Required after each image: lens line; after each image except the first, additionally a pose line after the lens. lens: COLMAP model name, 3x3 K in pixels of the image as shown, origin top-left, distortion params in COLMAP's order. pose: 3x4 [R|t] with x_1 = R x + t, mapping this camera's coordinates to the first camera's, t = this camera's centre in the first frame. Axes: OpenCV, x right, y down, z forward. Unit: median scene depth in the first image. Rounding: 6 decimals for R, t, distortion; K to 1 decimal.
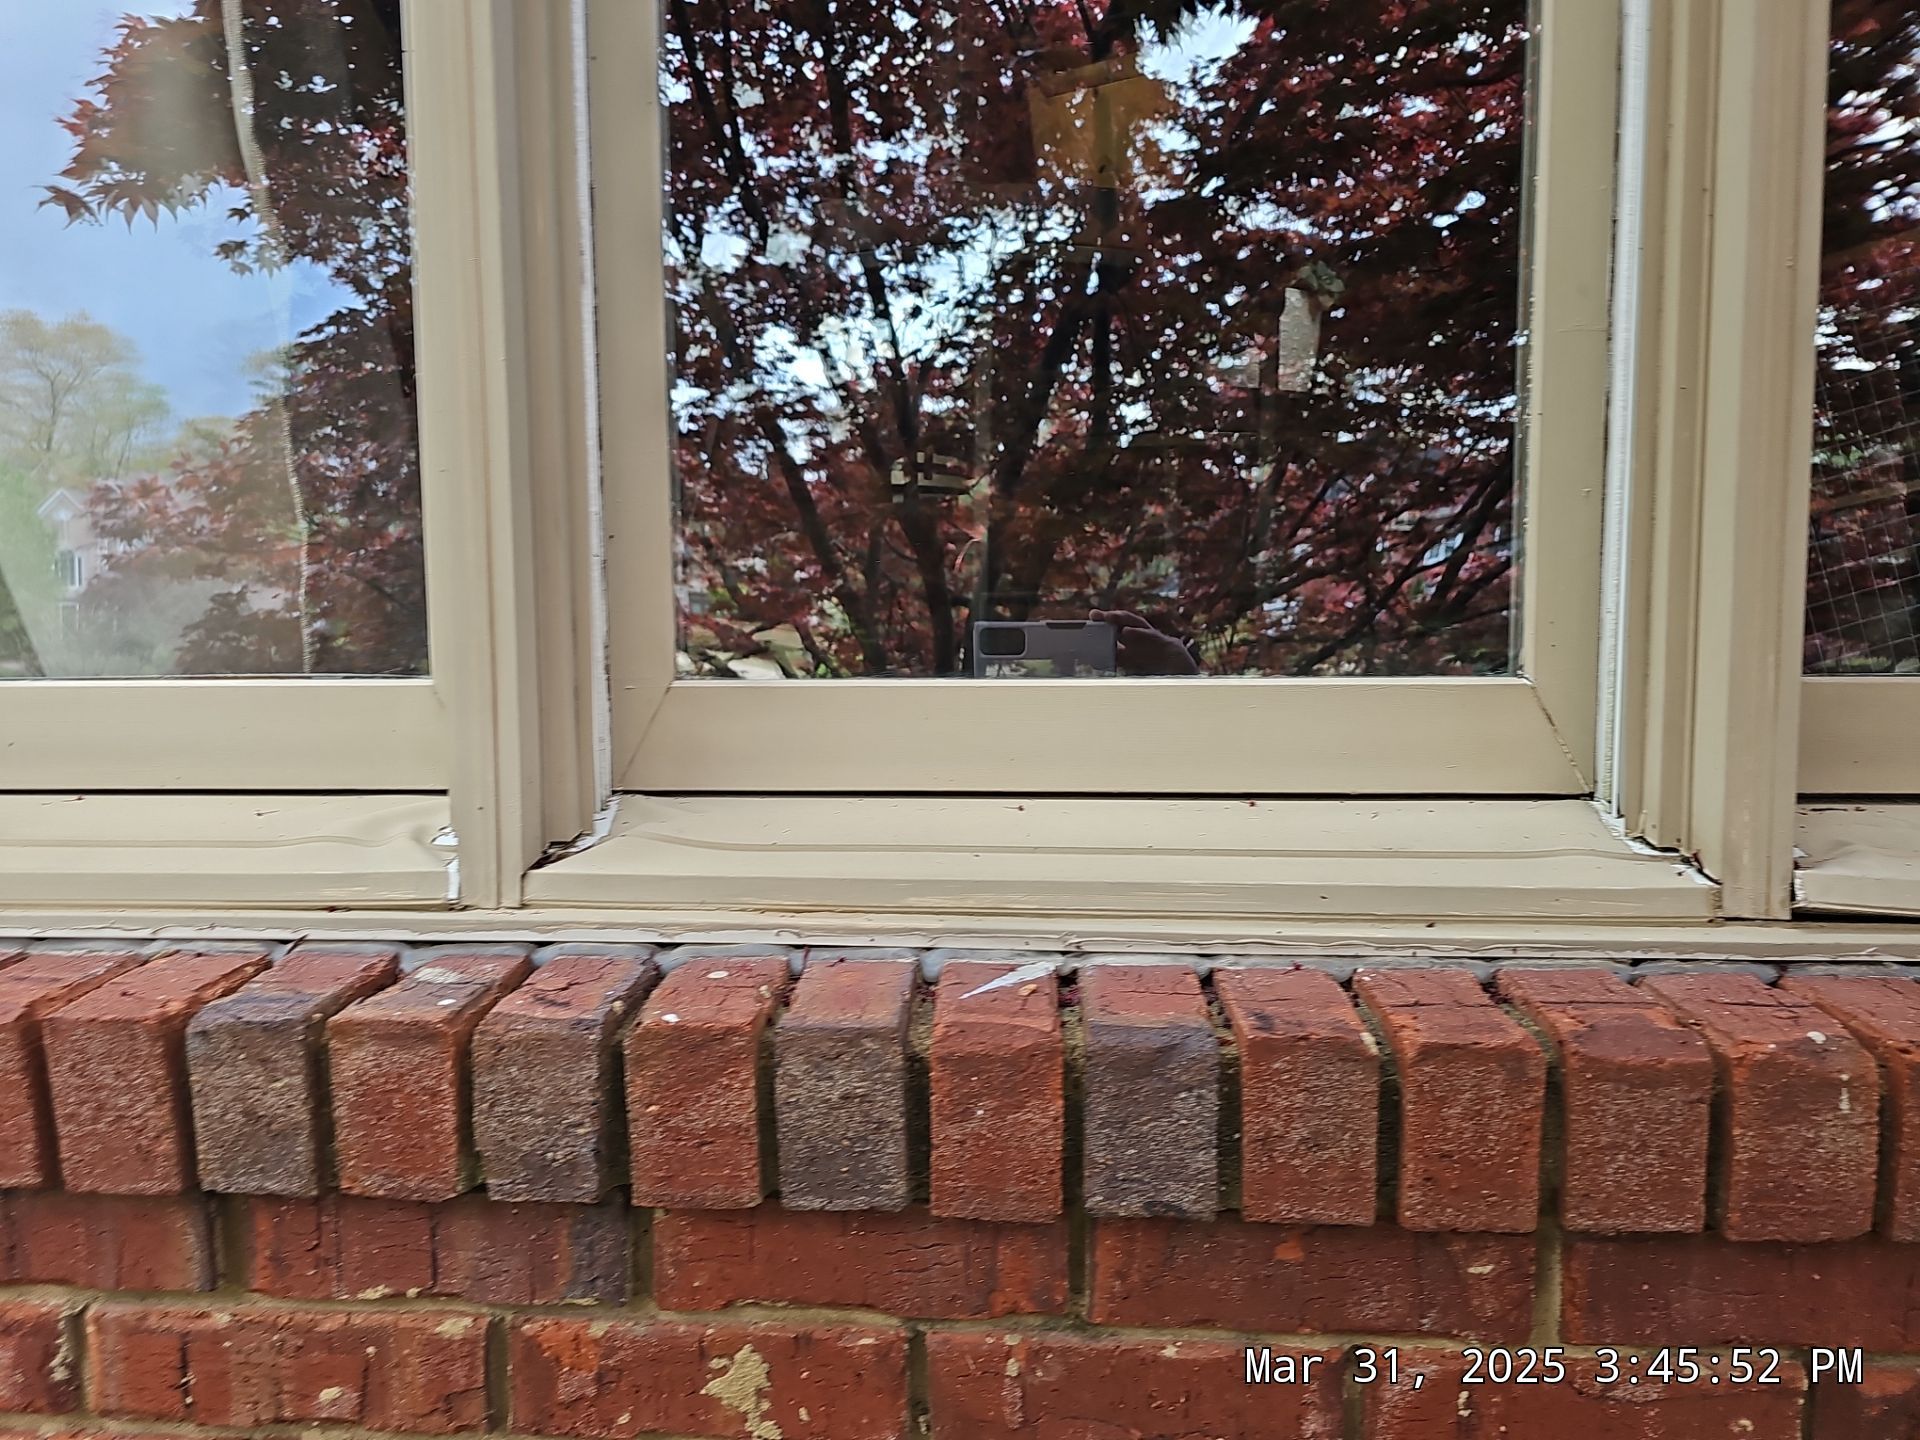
lens RADIAL K [[1265.9, 0, 868.4], [0, 1265.9, 737.1], [0, 0, 1]] dist [0.022286, -0.023247]
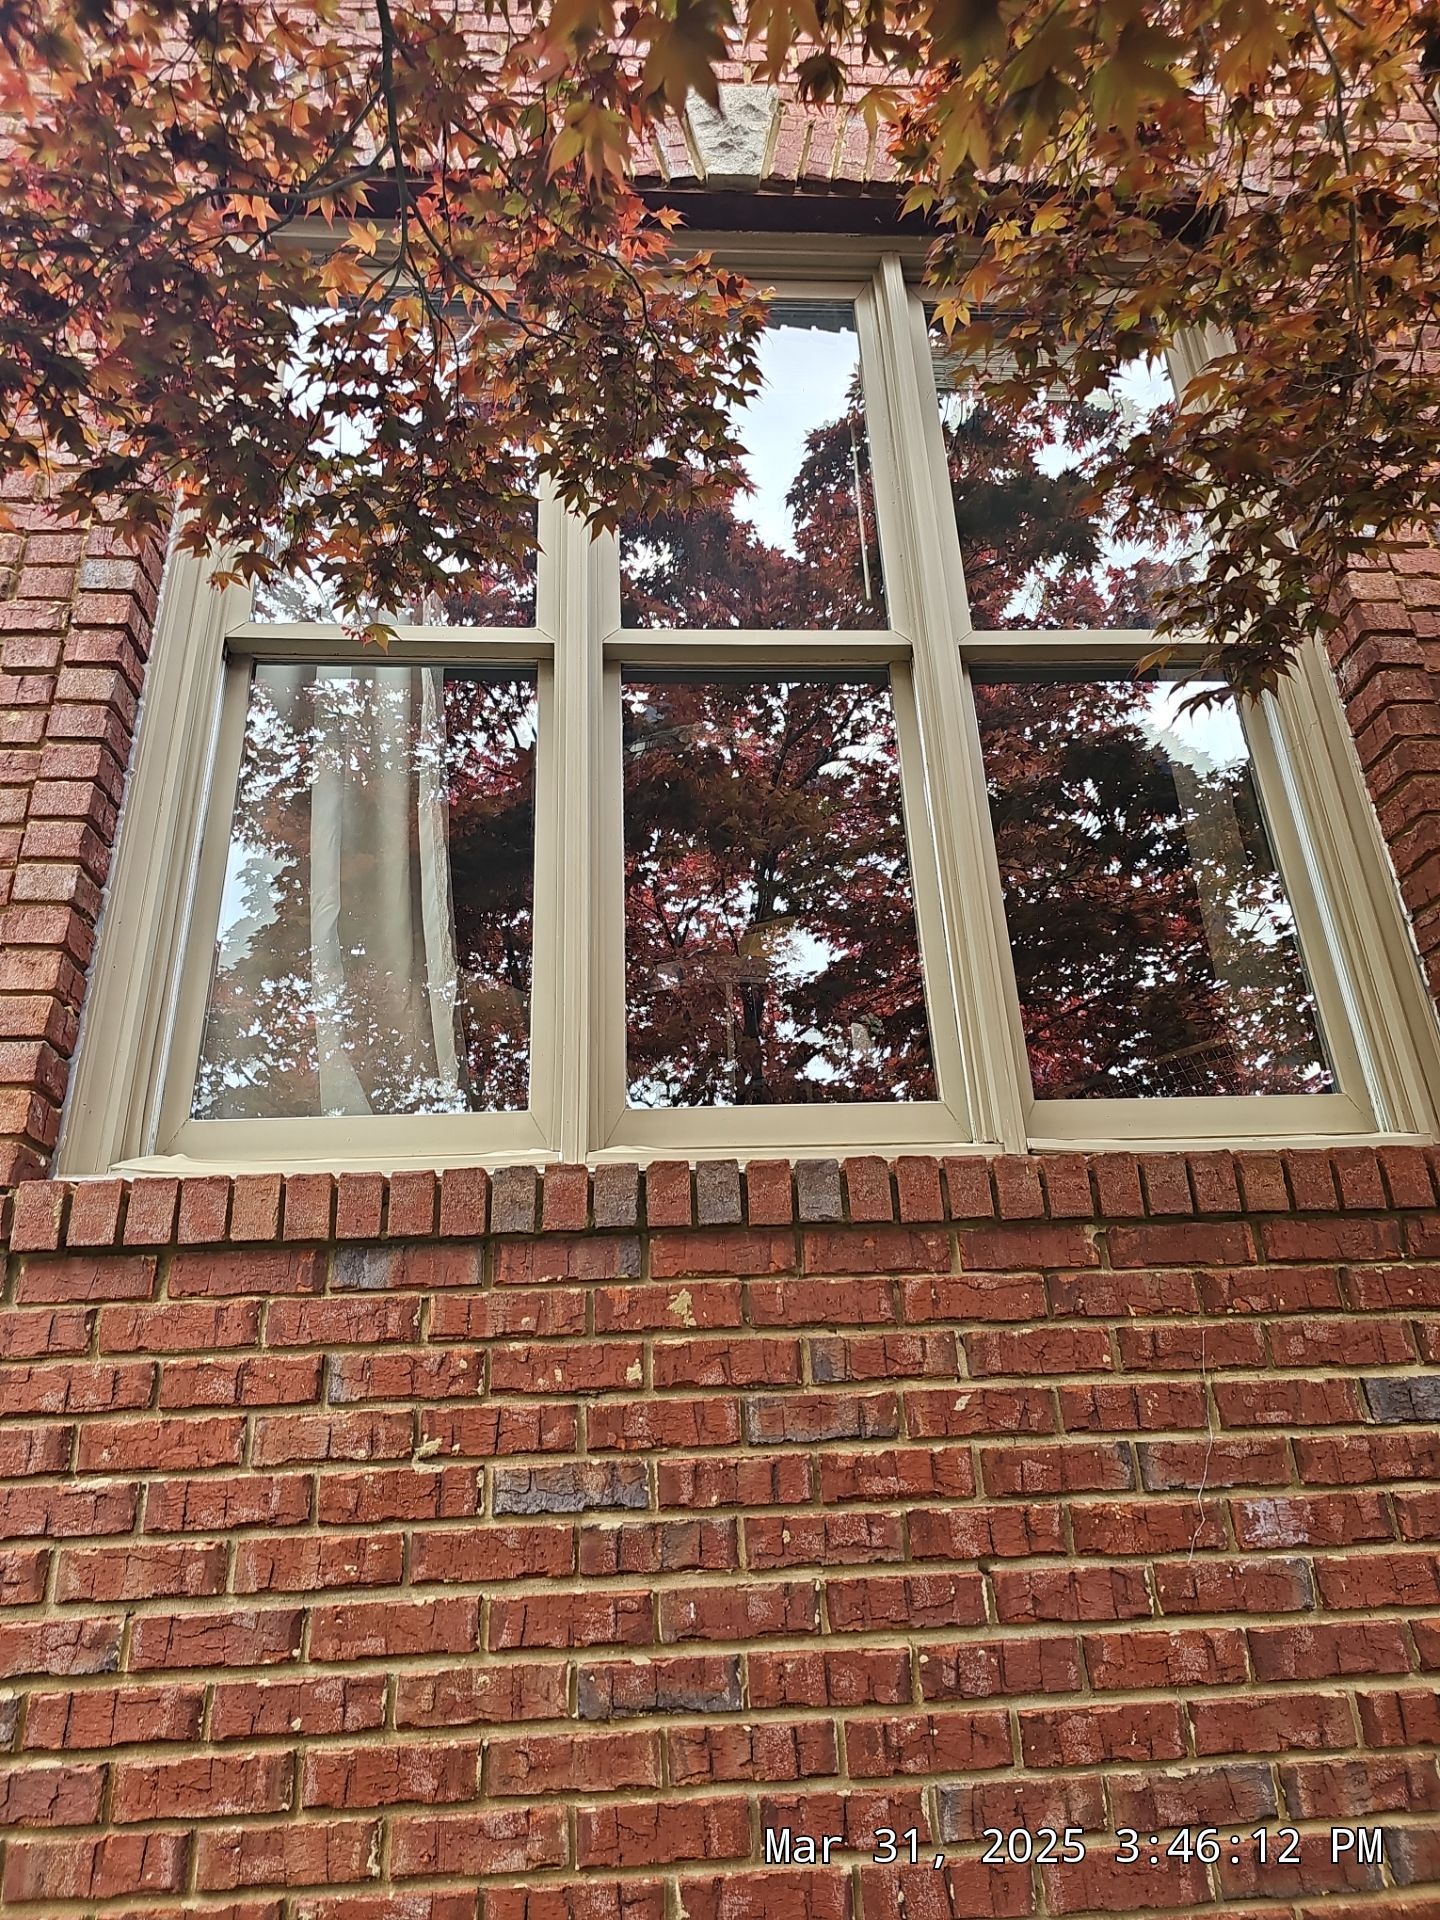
lens RADIAL K [[1265.9, 0, 729.2], [0, 1265.9, 965.0], [0, 0, 1]] dist [0.022286, -0.023247]
pose [[0.991097, 0.026462, 0.130487, -0.375324], [0.041864, 0.868410, -0.494076, 1.227339], [-0.126390, 0.495140, 0.859571, -1.738124]]
